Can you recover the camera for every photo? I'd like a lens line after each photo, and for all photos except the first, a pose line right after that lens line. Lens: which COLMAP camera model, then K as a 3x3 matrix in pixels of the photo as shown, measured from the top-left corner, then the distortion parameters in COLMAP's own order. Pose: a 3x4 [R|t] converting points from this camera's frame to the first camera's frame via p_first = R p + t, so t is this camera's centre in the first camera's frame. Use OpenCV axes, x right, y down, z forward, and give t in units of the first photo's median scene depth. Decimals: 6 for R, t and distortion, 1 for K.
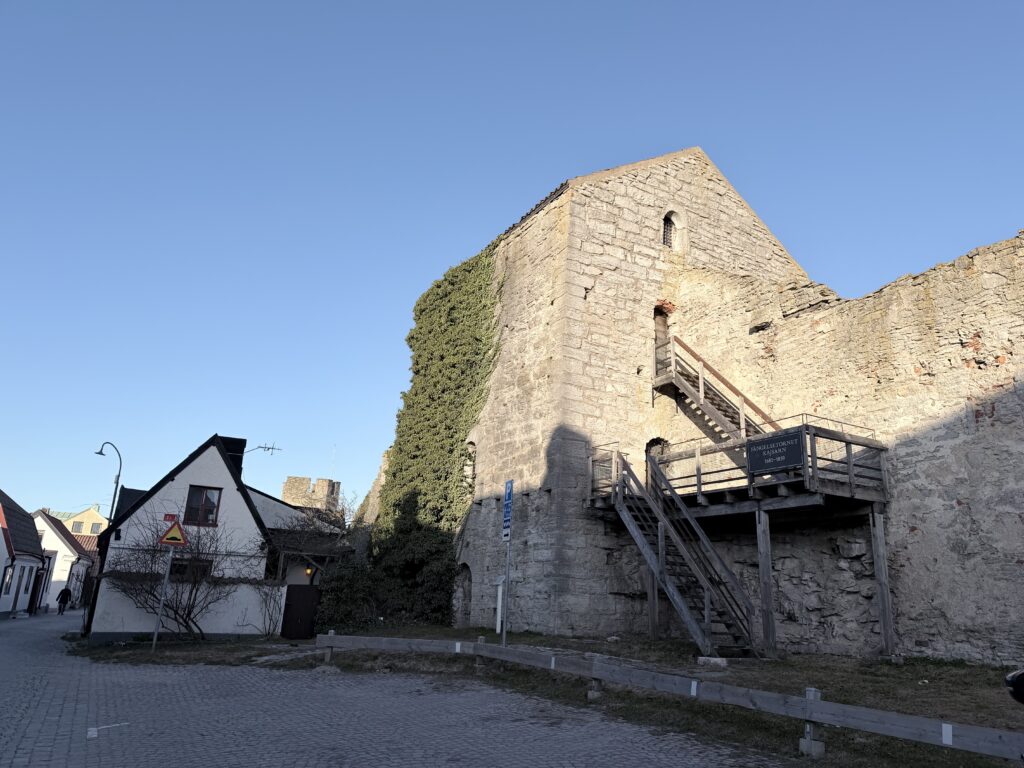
lens RADIAL K [[701.6, 0, 512.0], [0, 701.6, 384.0], [0, 0, 1]] dist [-0.001458, -0.001332]
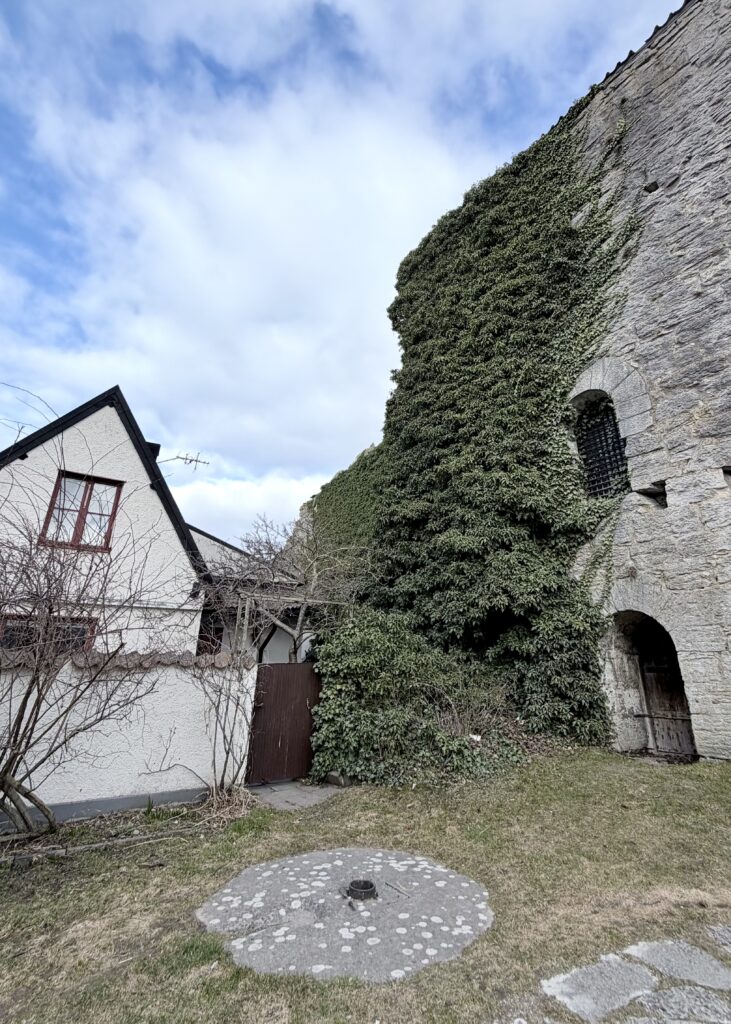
lens RADIAL K [[485.5, 0, 364.8], [0, 485.5, 459.6], [0, 0, 1]] dist [0.000826, 0.000159]
pose [[0.997292, 0.006466, 0.073256, -0.260267], [0.000021, 0.996103, -0.088200, 0.168666], [-0.073541, 0.087962, 0.993405, 0.625785]]
